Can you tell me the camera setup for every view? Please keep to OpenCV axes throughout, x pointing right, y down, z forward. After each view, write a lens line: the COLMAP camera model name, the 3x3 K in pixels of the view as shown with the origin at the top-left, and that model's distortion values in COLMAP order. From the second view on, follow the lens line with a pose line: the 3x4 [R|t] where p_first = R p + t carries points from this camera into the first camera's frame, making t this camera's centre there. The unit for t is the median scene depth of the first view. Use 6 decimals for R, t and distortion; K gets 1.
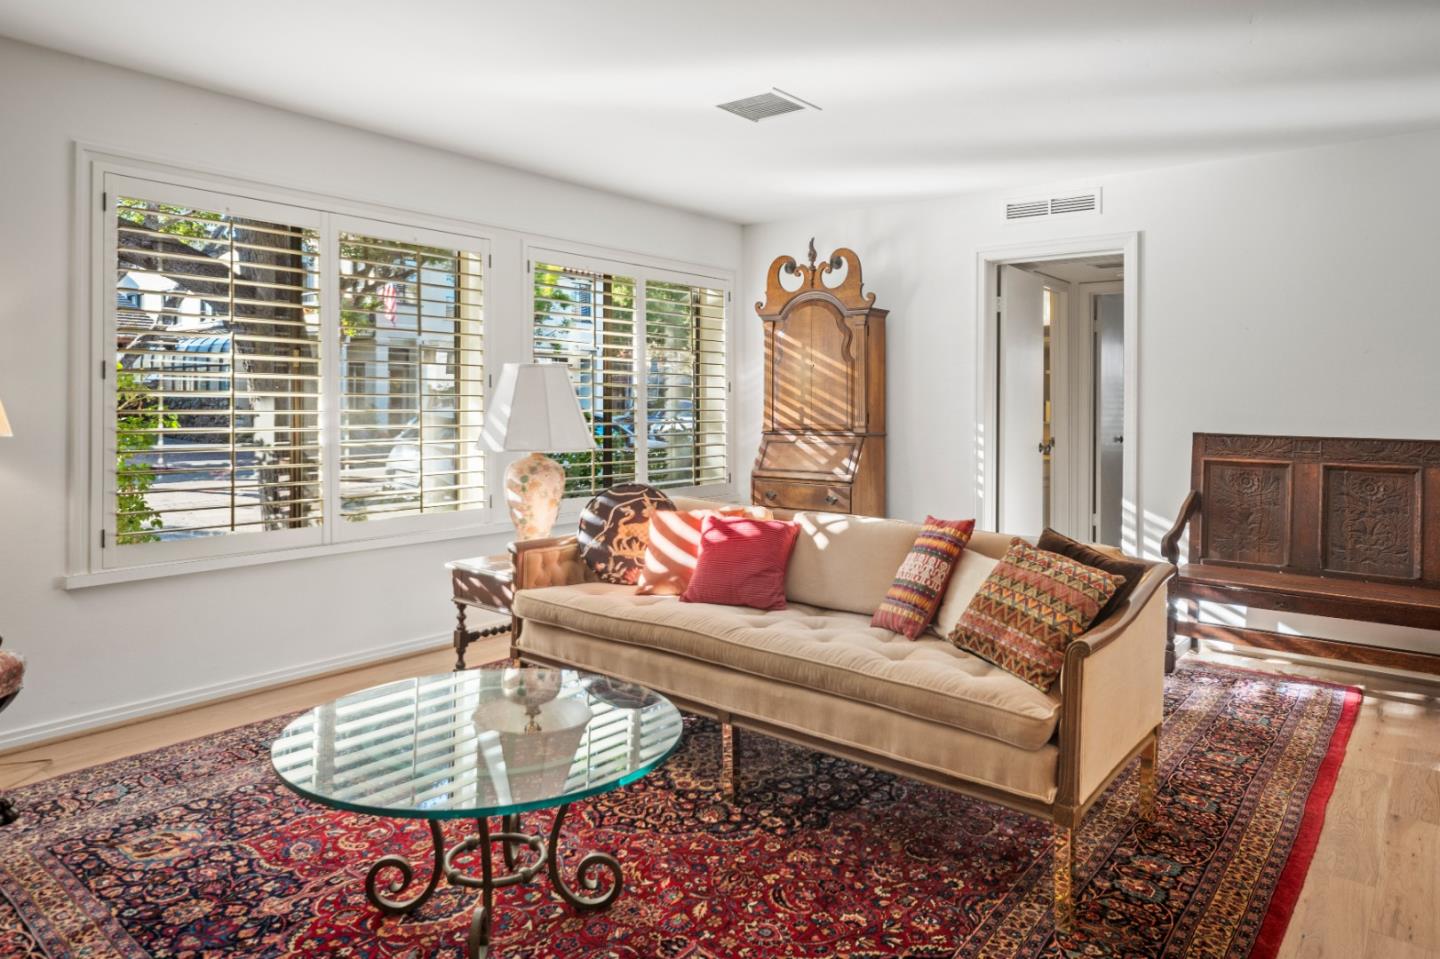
lens RADIAL K [[942.7, 0, 732.7], [0, 942.7, 399.0], [0, 0, 1]] dist [-0.003184, 0.018299]
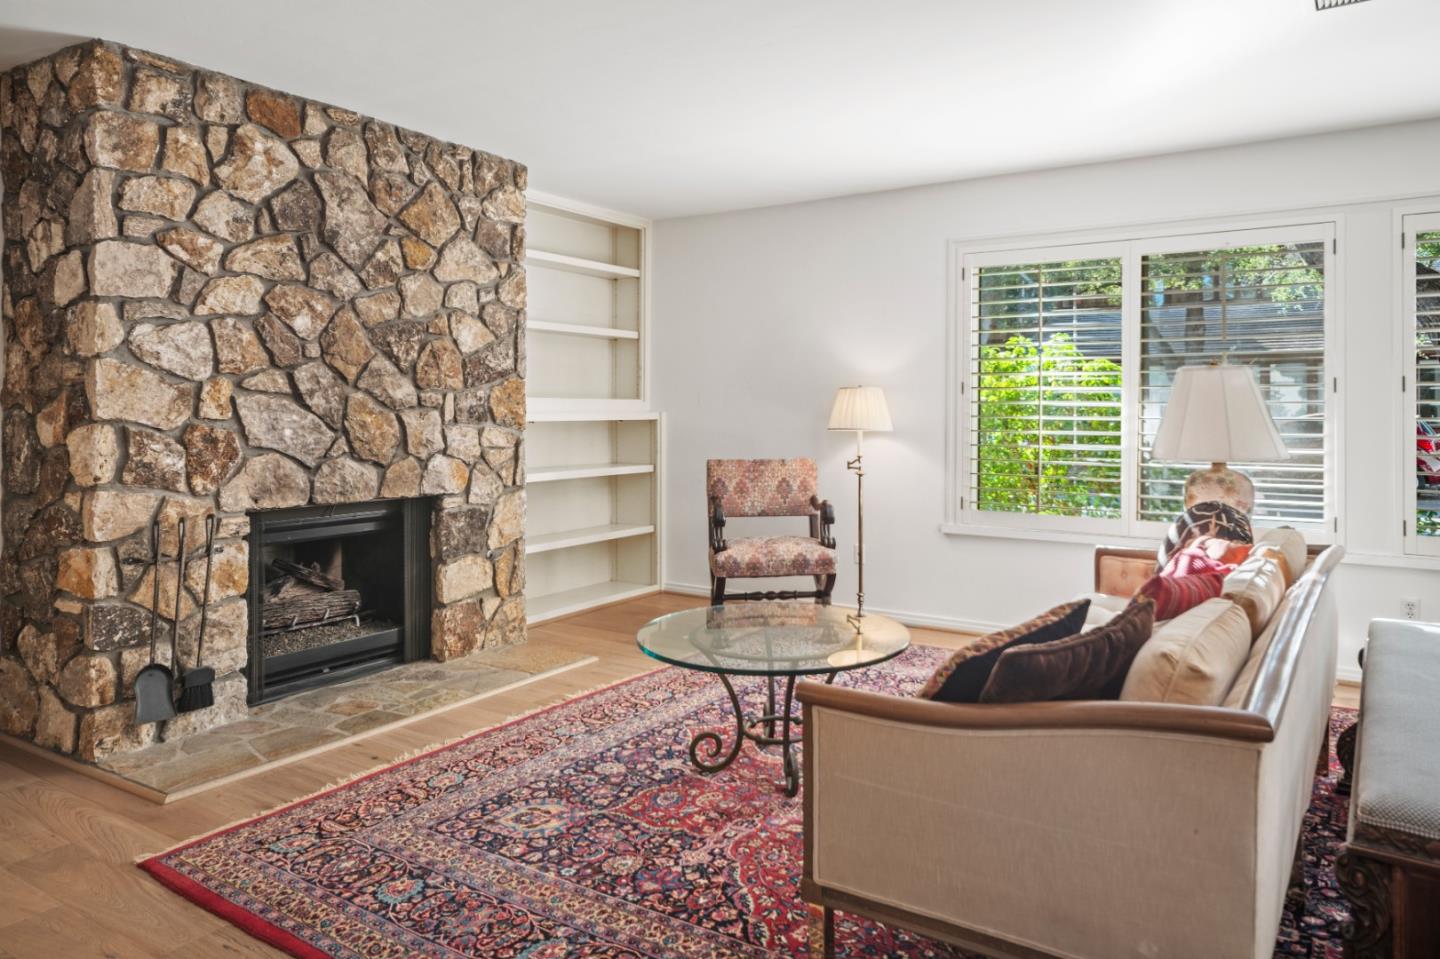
lens RADIAL K [[942.7, 0, 787.1], [0, 942.7, 399.9], [0, 0, 1]] dist [-0.003184, 0.018299]
pose [[0.102803, -0.015976, -0.994573, 0.923631], [0.002814, 0.999872, -0.015770, 0.010860], [0.994698, -0.001177, 0.102835, 0.682491]]
